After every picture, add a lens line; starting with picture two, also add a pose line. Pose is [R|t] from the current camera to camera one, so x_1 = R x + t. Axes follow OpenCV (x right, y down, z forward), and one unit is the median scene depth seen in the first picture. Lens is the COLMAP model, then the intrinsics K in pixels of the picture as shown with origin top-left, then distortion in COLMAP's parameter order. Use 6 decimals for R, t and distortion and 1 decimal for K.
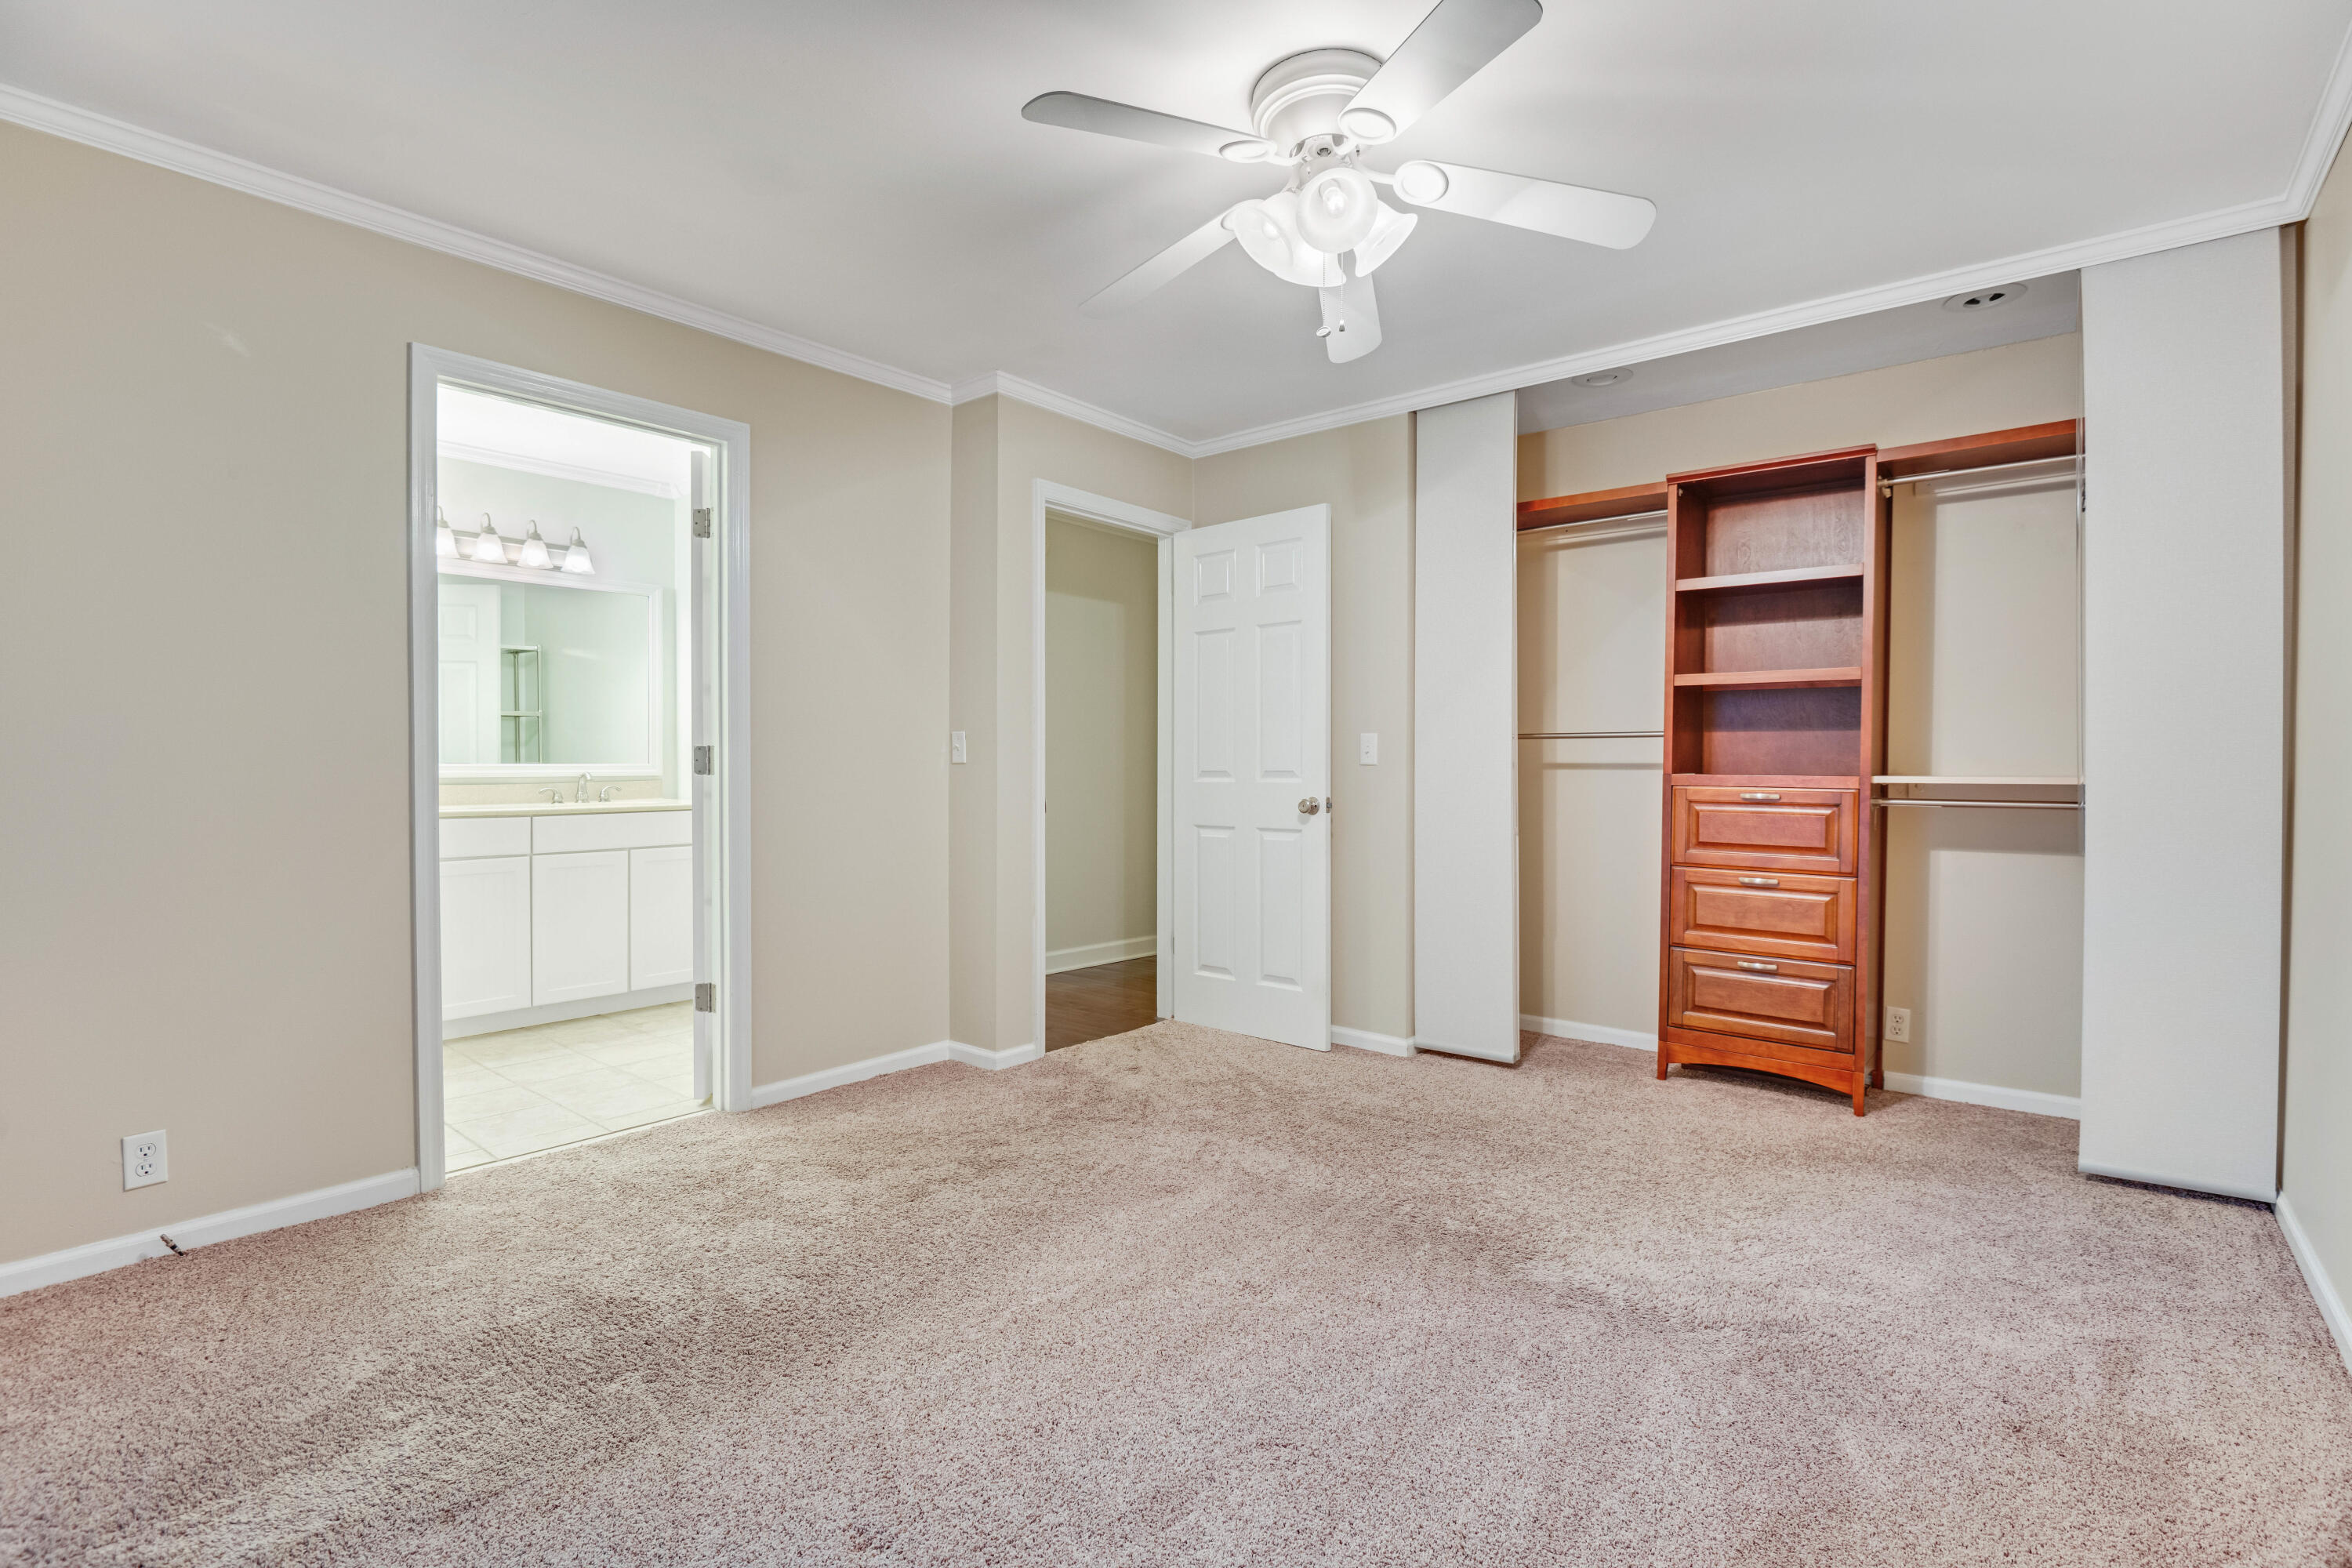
lens RADIAL K [[1097.8, 0, 1177.2], [0, 1097.8, 786.6], [0, 0, 1]] dist [-0.023838, -0.000591]
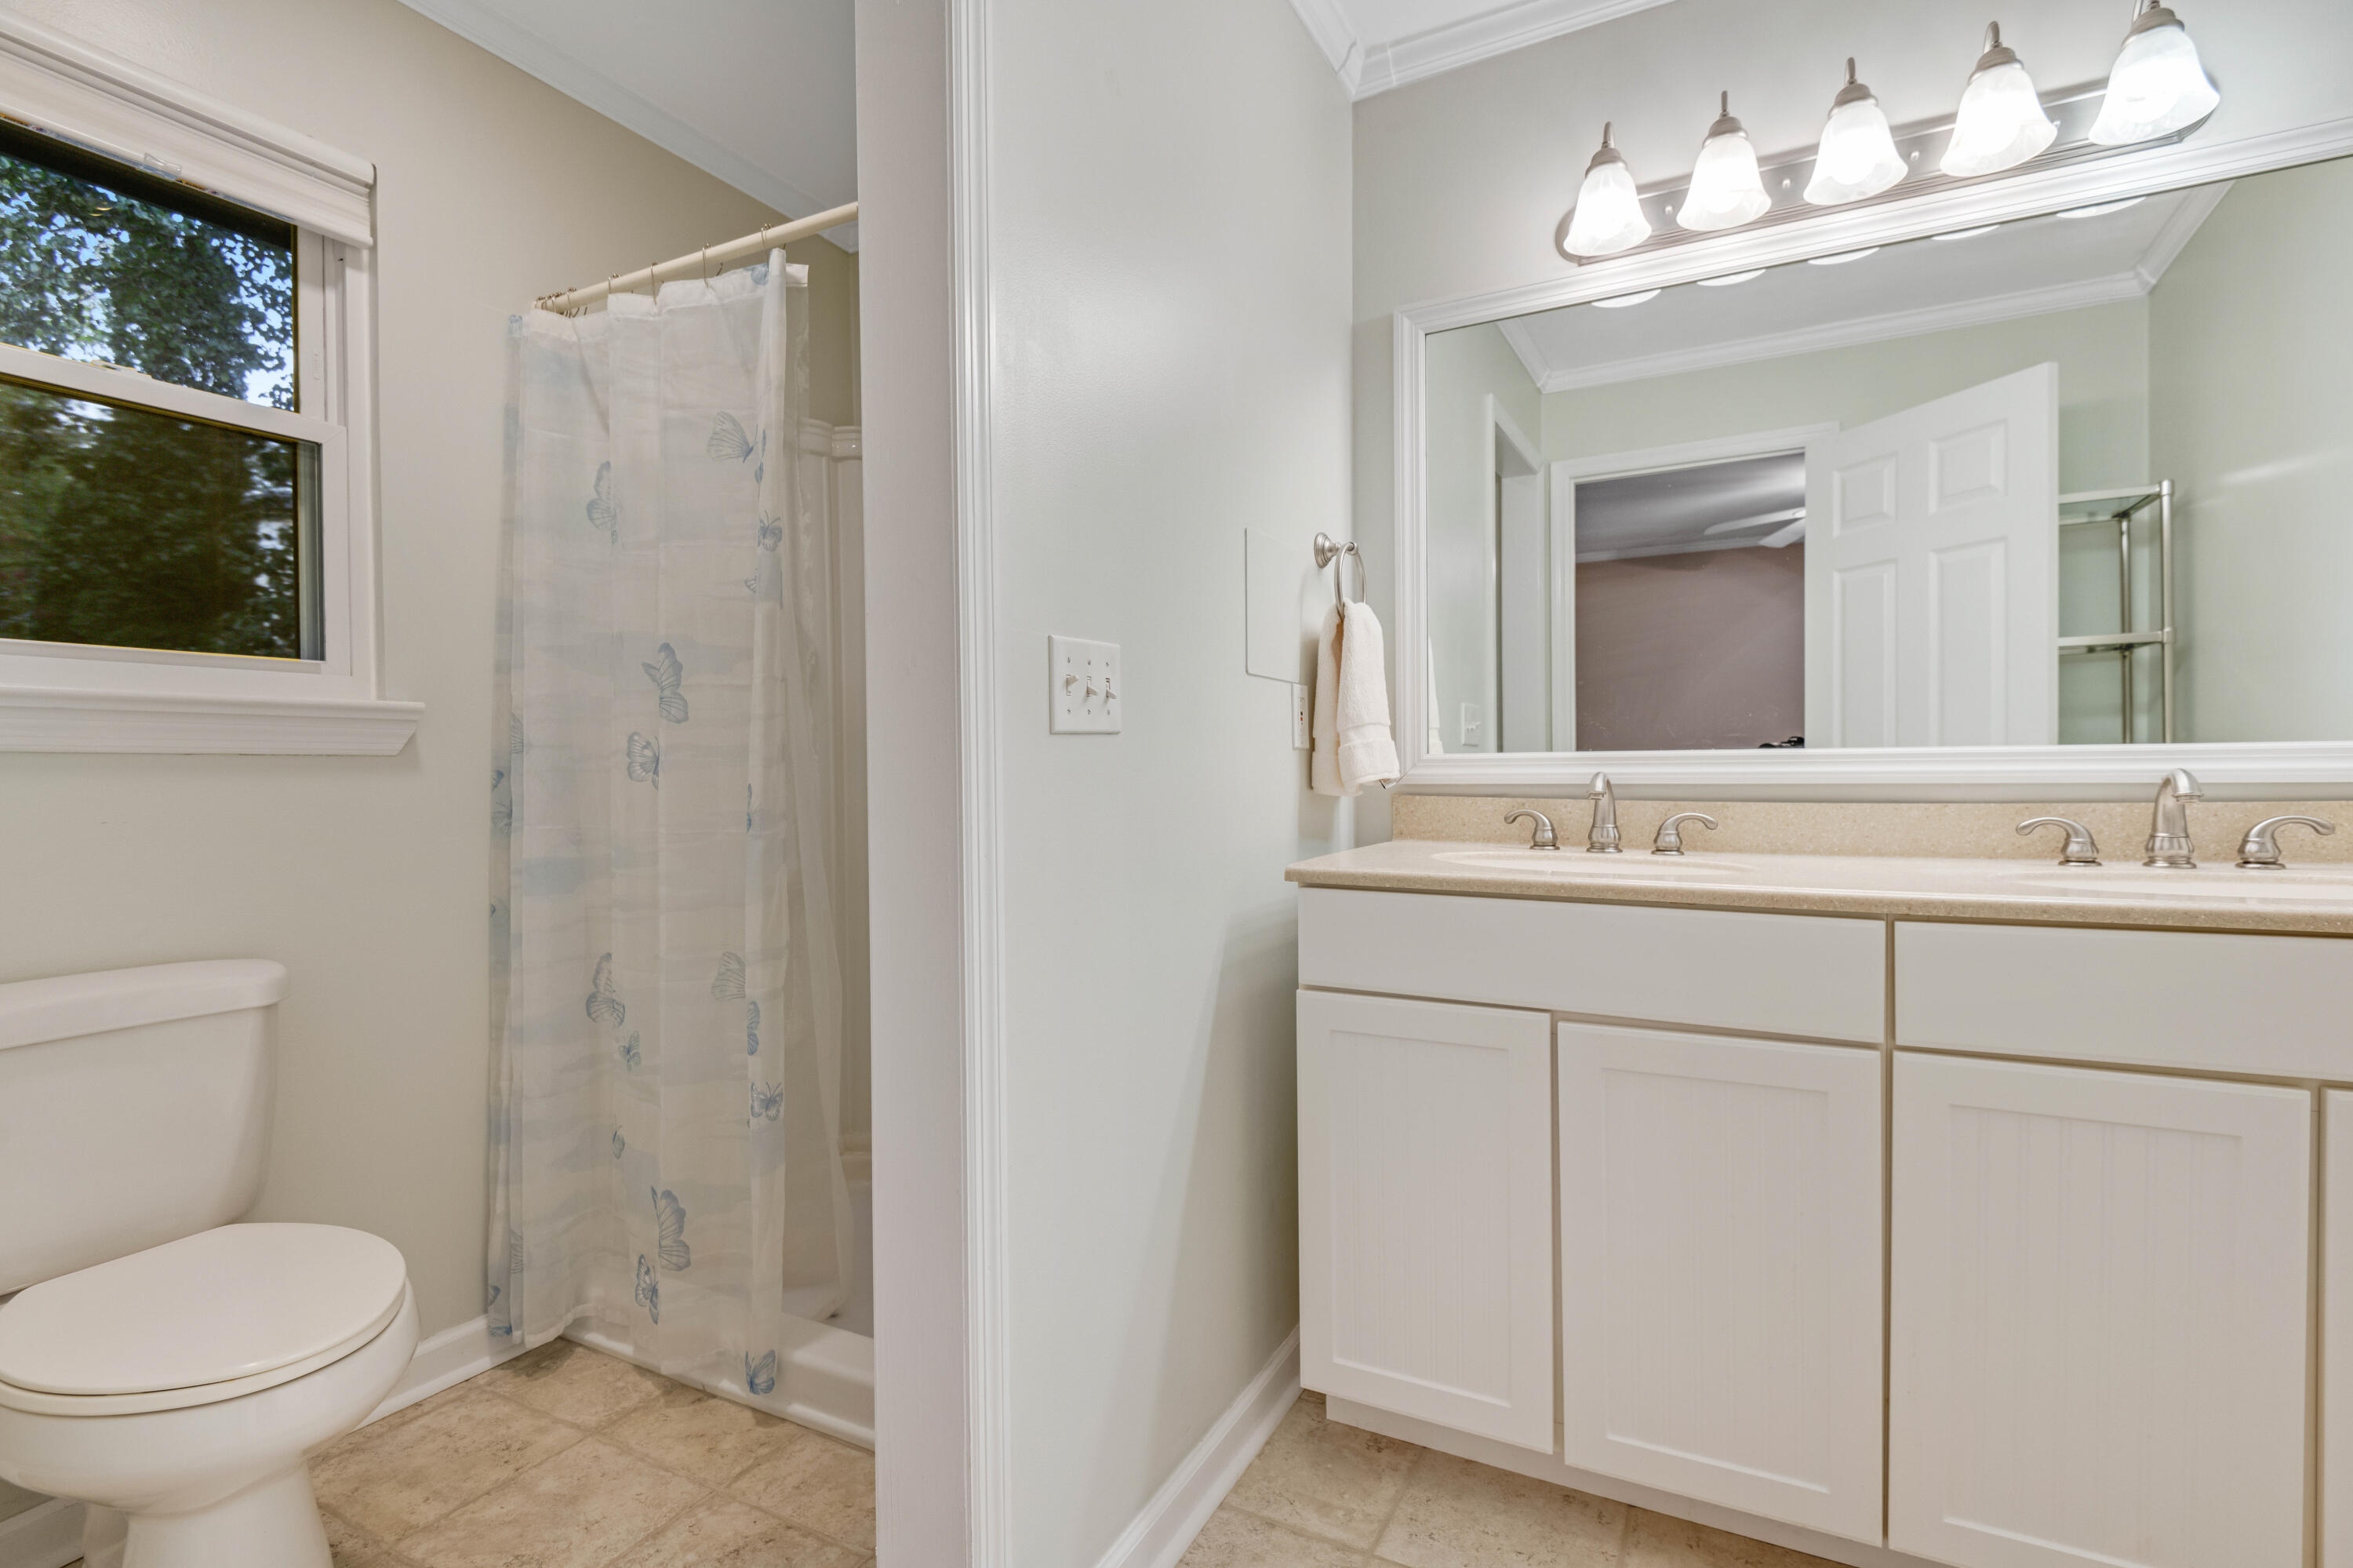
lens RADIAL K [[1098.3, 0, 1177.7], [0, 1098.3, 786.6], [0, 0, 1]] dist [-0.023838, -0.000591]
pose [[0.201588, 0.024106, -0.979174, -0.244046], [-0.012594, 0.999678, 0.022018, -0.008259], [0.979389, 0.007893, 0.201827, 0.525360]]
